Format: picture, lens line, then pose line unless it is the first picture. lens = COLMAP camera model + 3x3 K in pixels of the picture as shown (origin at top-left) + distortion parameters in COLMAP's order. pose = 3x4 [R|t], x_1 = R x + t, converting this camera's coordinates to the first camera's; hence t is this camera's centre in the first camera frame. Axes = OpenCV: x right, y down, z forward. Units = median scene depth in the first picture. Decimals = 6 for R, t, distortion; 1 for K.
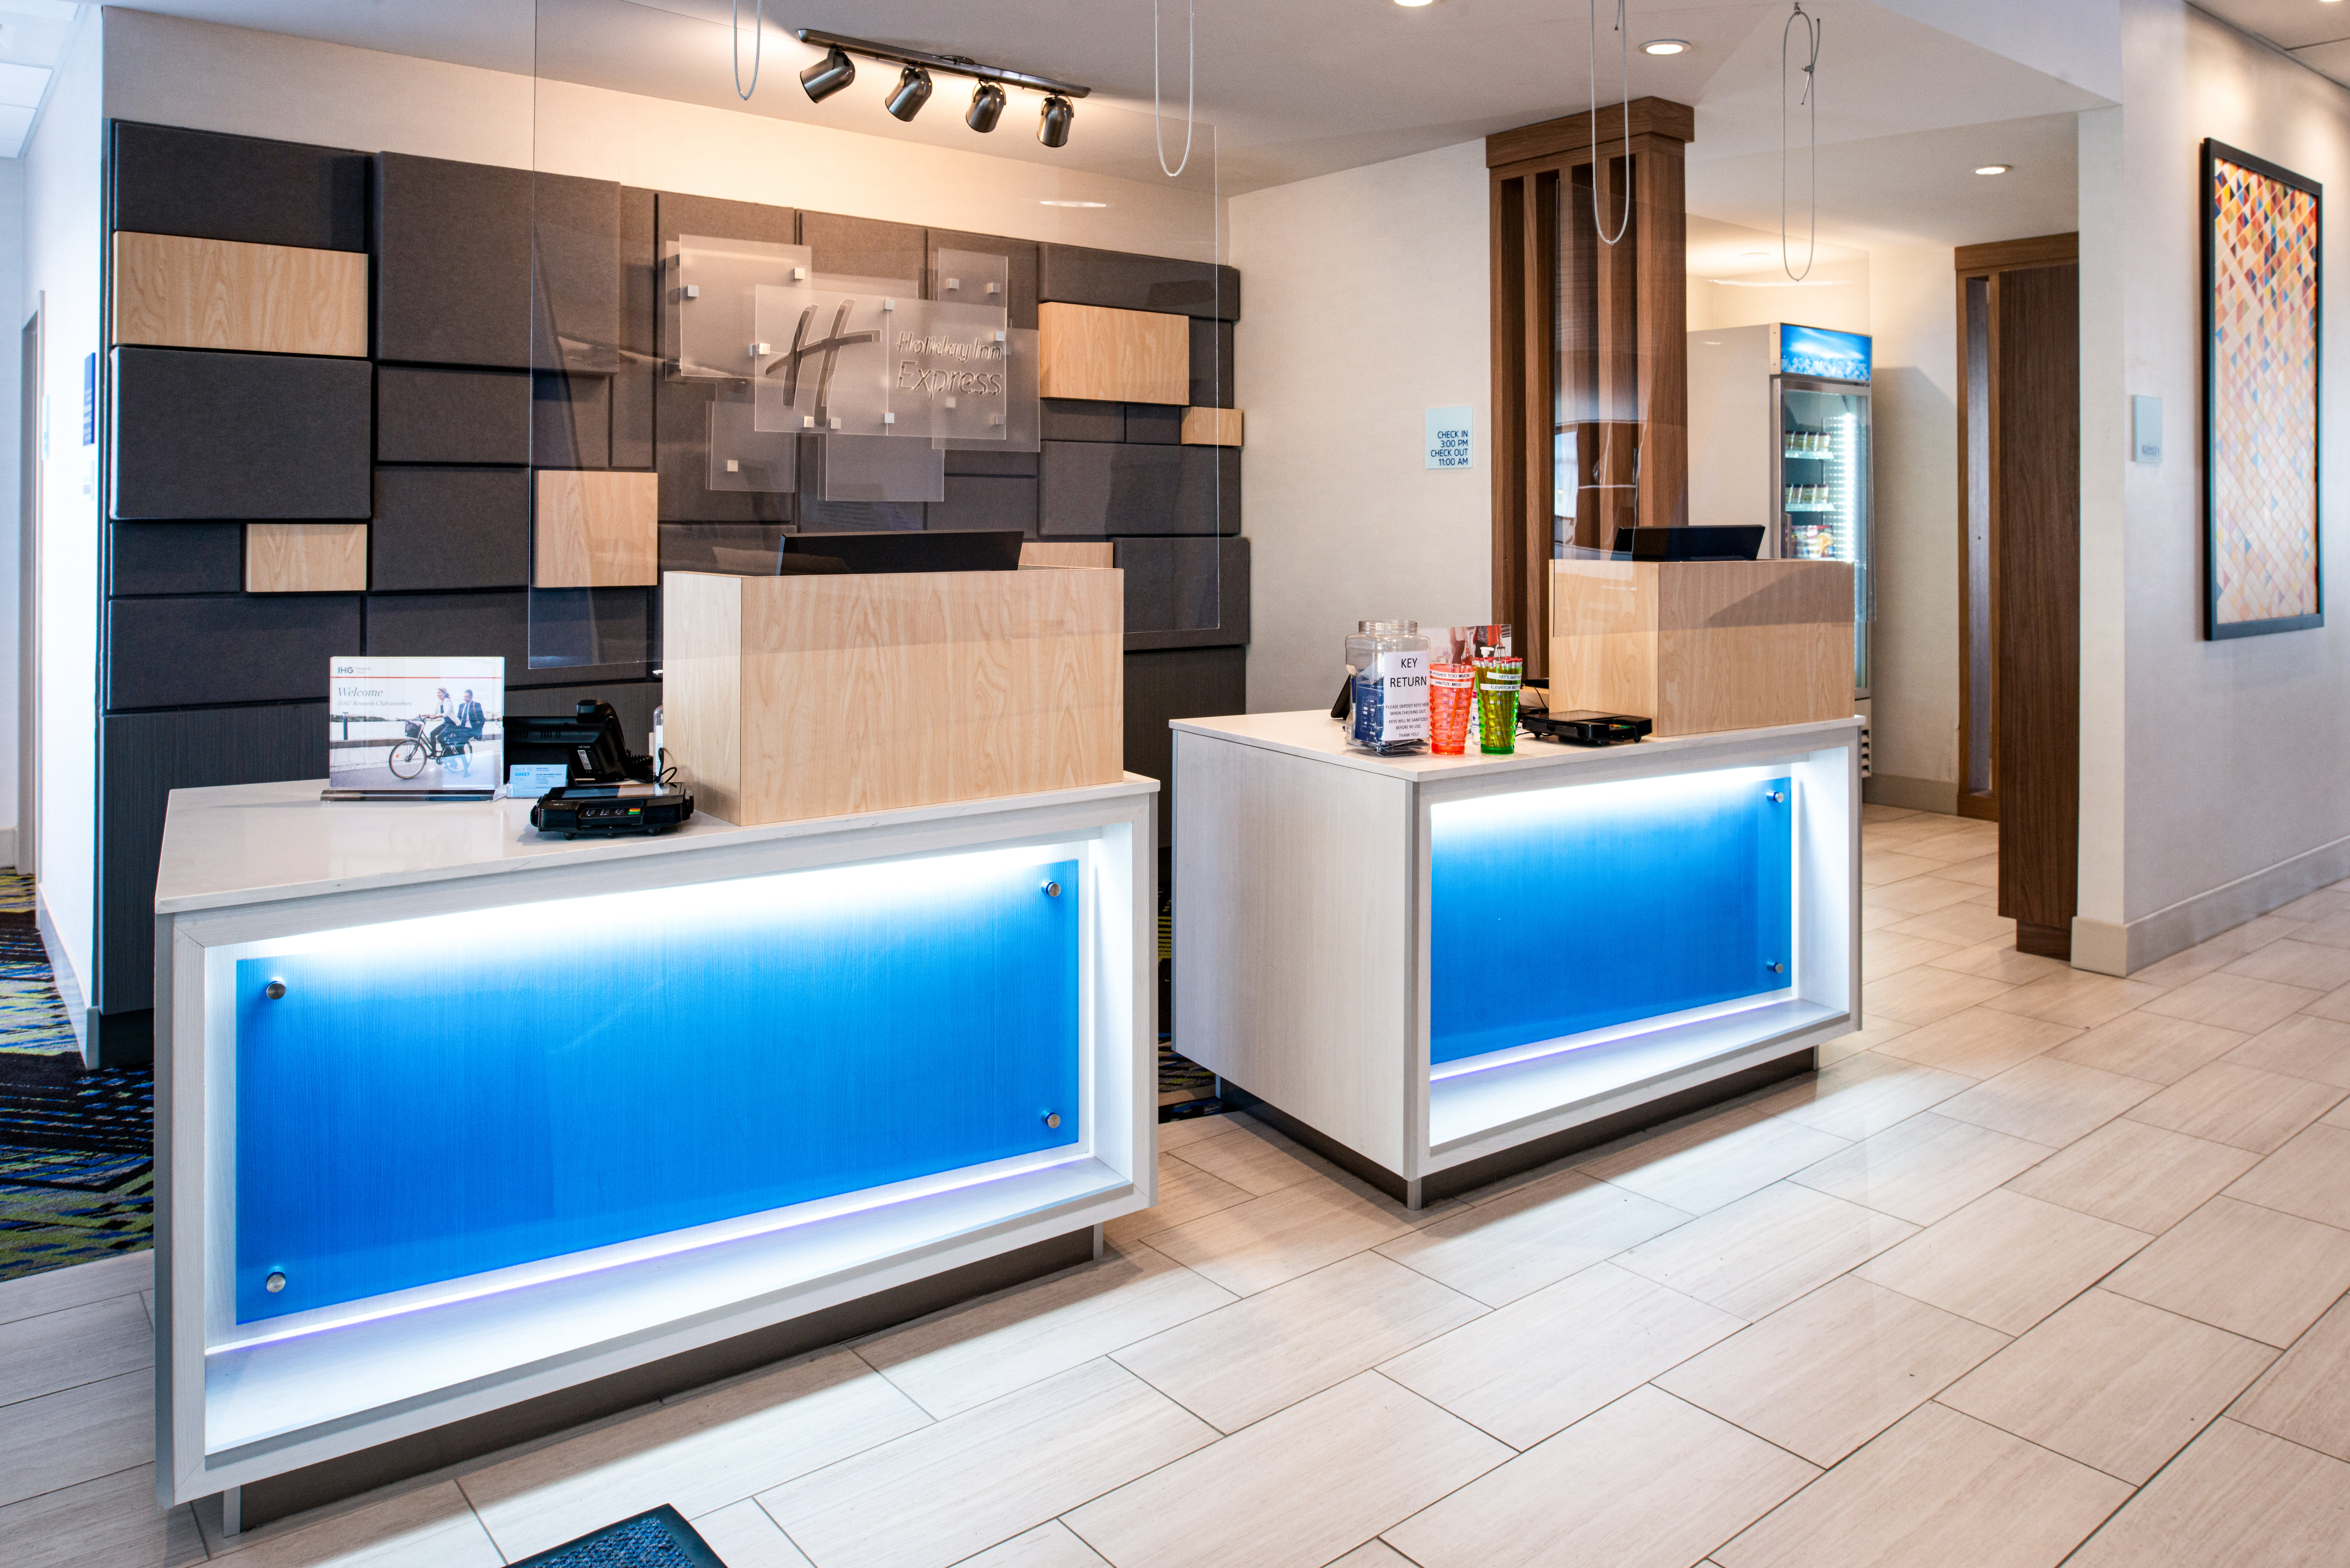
lens RADIAL K [[1605.8, 0, 1175.0], [0, 1605.8, 784.0], [0, 0, 1]] dist [0.000544, -0.000495]
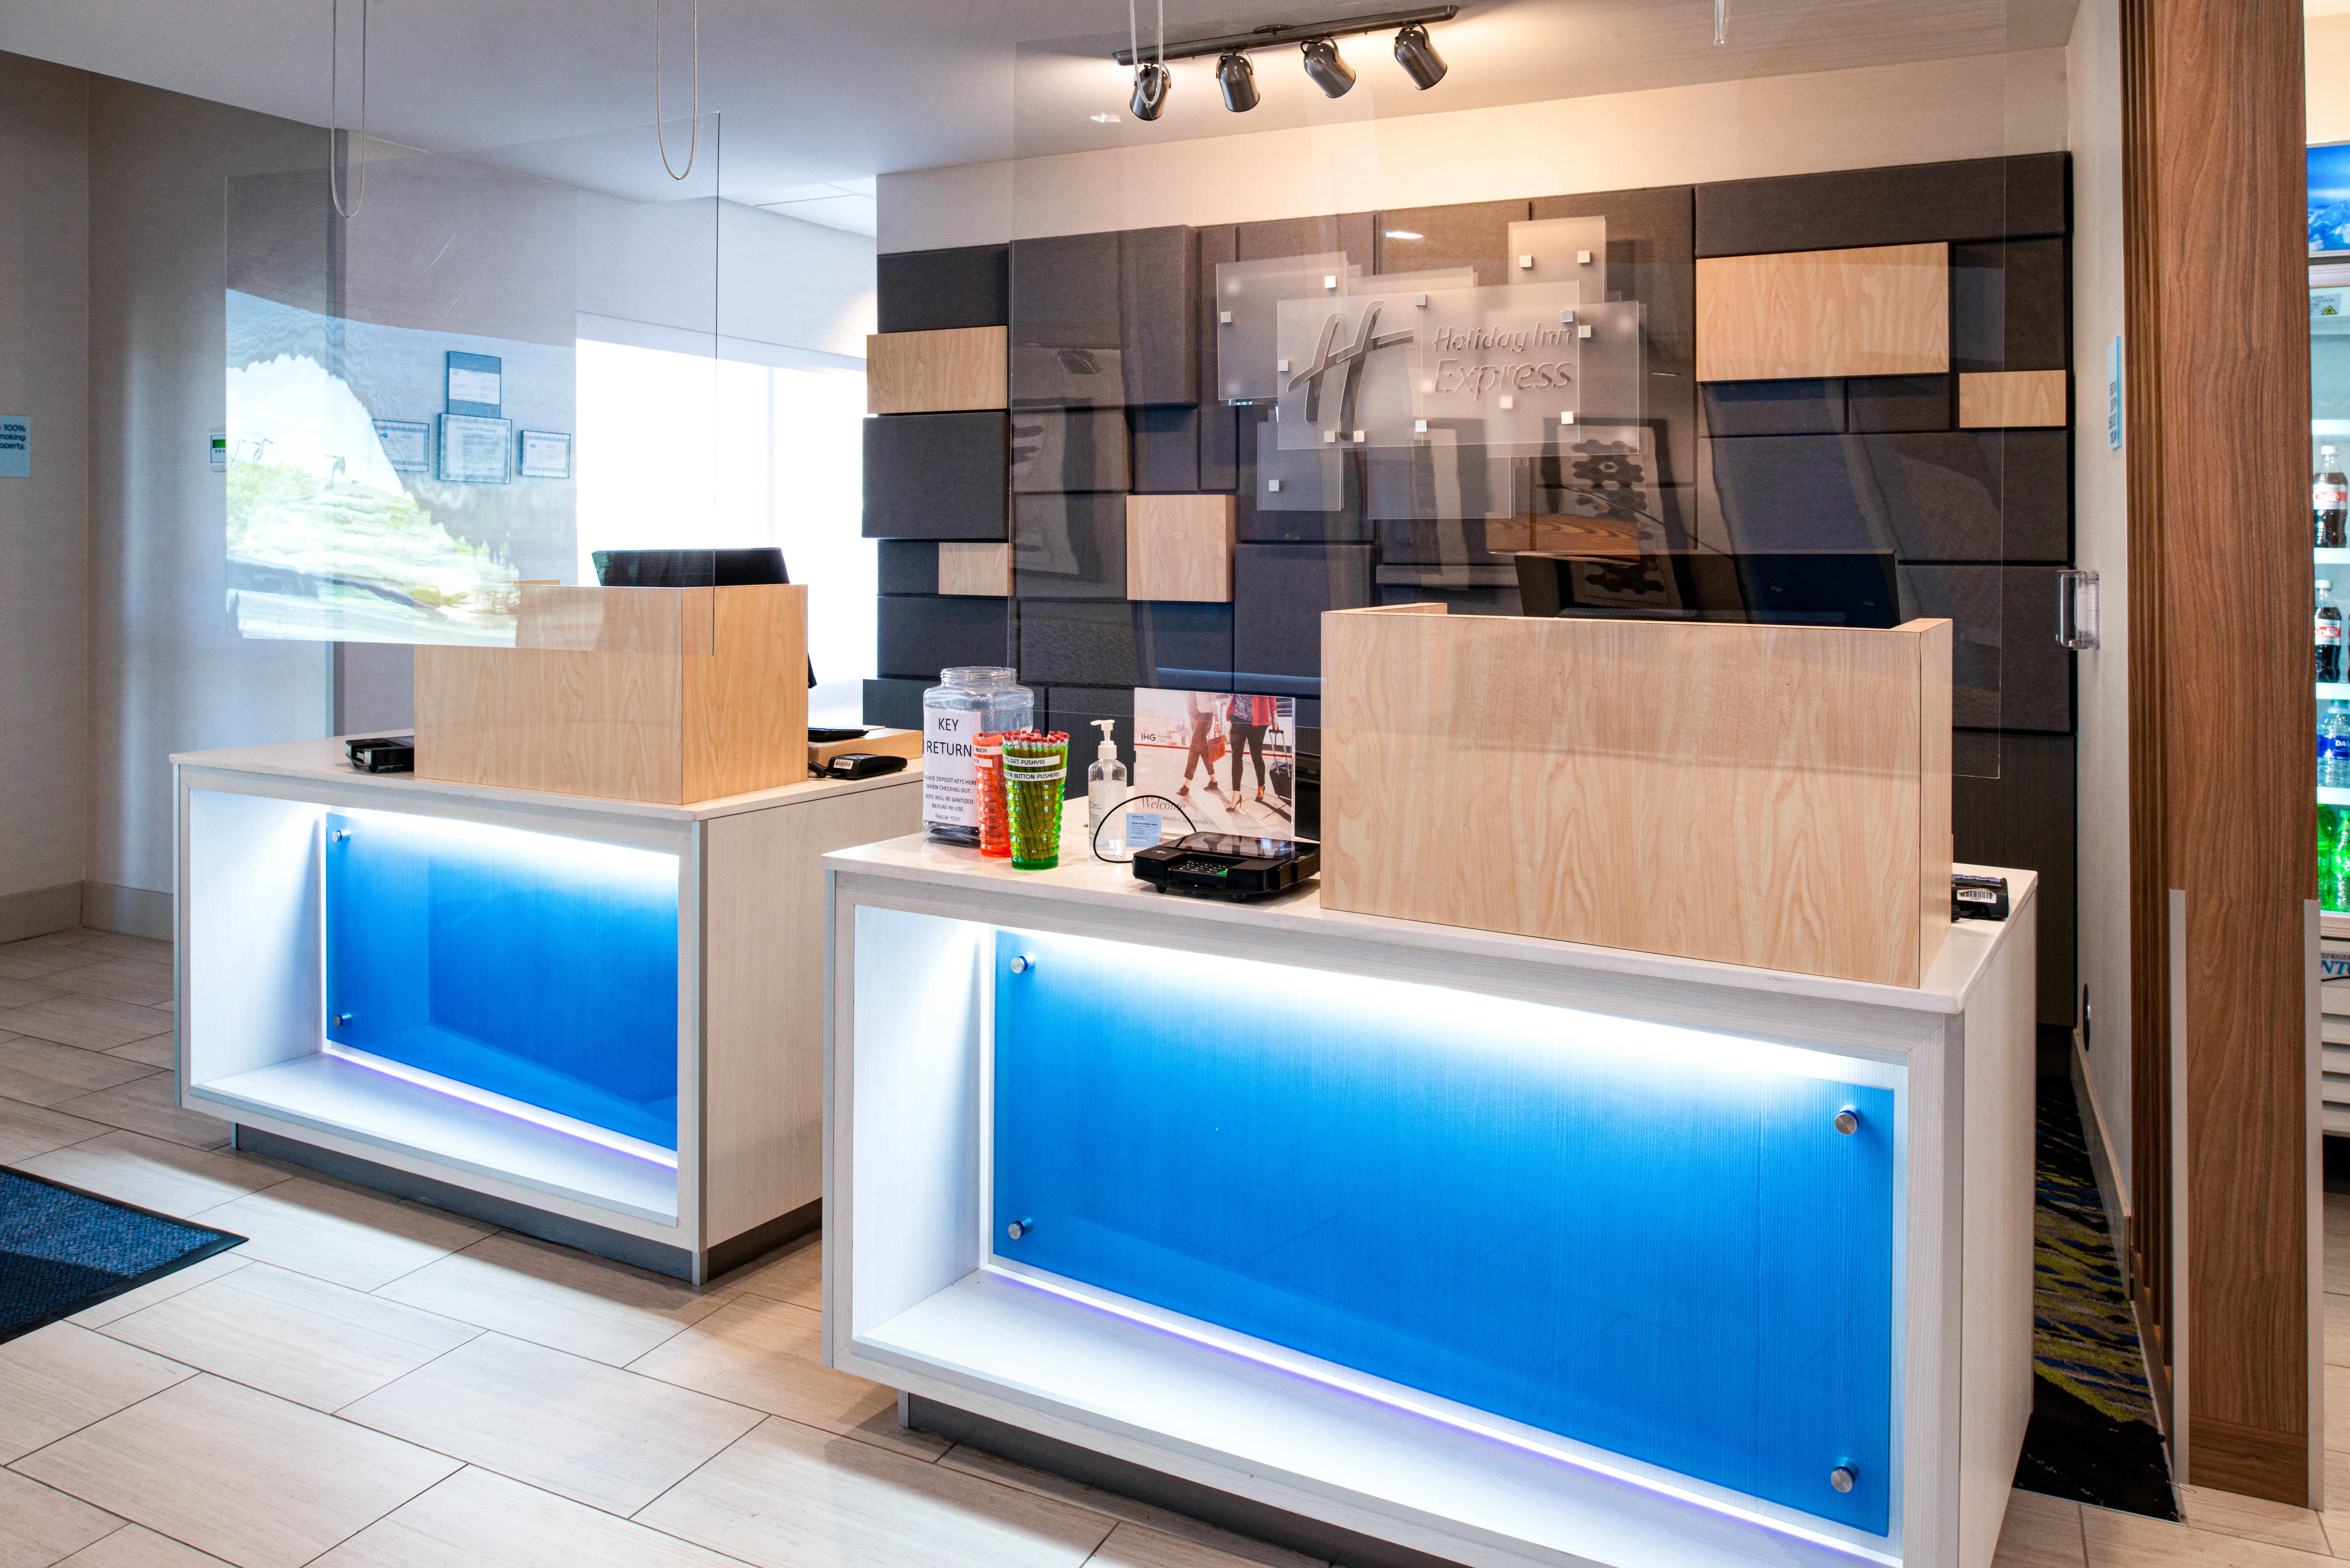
lens RADIAL K [[1603.7, 0, 1175.5], [0, 1603.7, 756.4], [0, 0, 1]] dist [-0.003821, -0.001350]
pose [[0.430168, 0.121500, -0.894535, 0.696985], [-0.148261, 0.986955, 0.062756, -0.098546], [0.890491, 0.105629, 0.442570, 0.600697]]
